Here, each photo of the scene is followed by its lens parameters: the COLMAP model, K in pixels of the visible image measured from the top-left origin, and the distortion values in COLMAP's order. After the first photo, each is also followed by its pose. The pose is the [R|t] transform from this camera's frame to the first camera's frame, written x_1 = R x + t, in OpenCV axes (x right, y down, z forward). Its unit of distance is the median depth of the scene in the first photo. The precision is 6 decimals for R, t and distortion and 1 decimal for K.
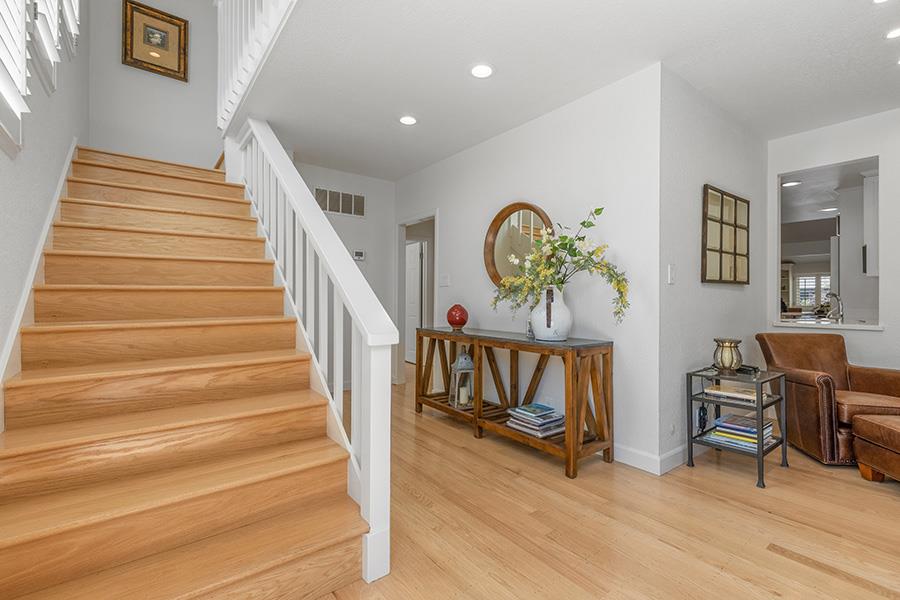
lens RADIAL K [[404.0, 0, 455.6], [0, 404.0, 296.6], [0, 0, 1]] dist [0.006174, -0.000997]
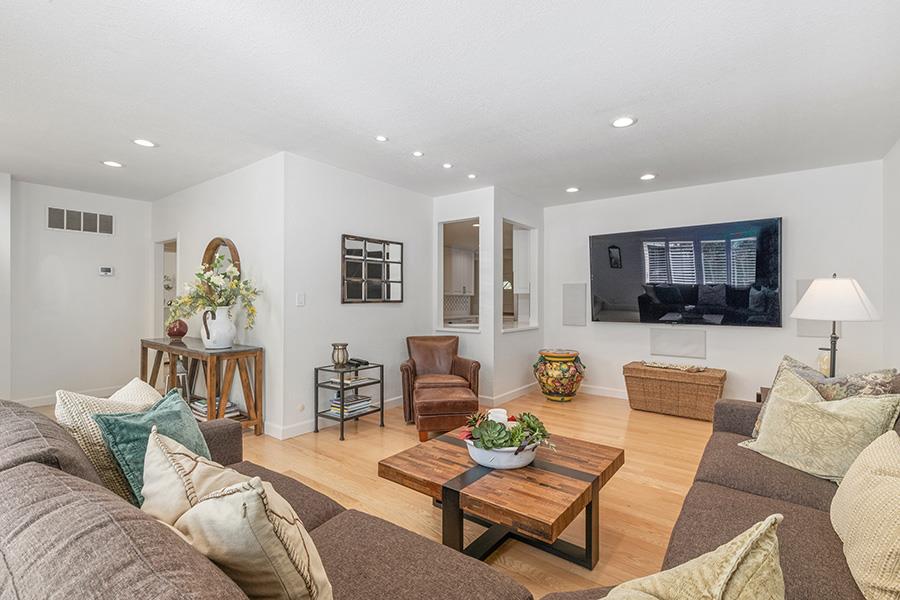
lens RADIAL K [[404.0, 0, 455.2], [0, 404.0, 301.6], [0, 0, 1]] dist [0.006174, -0.000997]
pose [[0.964121, -0.004093, 0.265433, 0.660984], [0.000103, 0.999887, 0.015044, -0.067686], [-0.265465, -0.014476, 0.964012, -0.505149]]
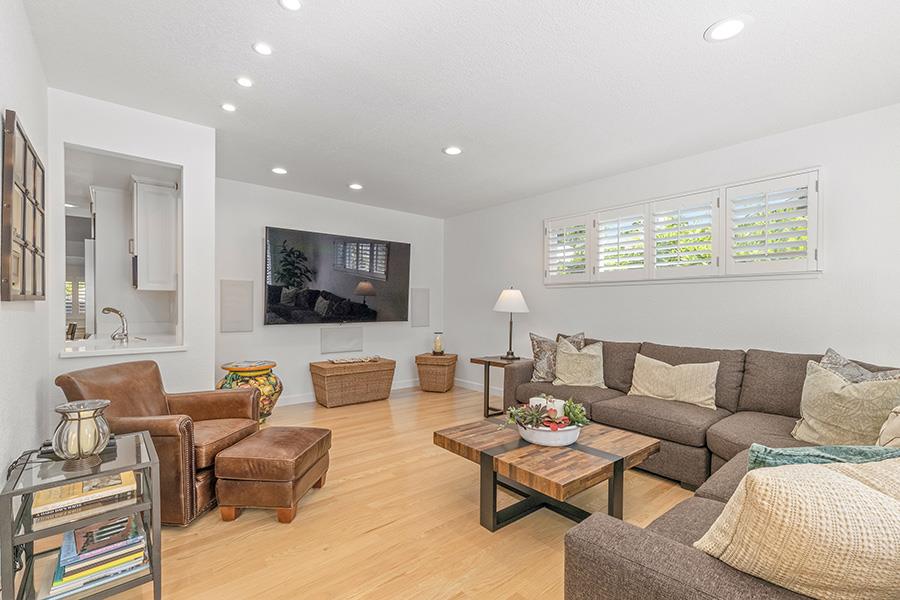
lens RADIAL K [[404.0, 0, 453.0], [0, 404.0, 308.8], [0, 0, 1]] dist [0.006174, -0.000997]
pose [[-0.047965, -0.012116, 0.998776, 0.071662], [-0.015543, 0.999814, 0.011383, -0.043119], [-0.998728, -0.014978, -0.048144, 0.495070]]
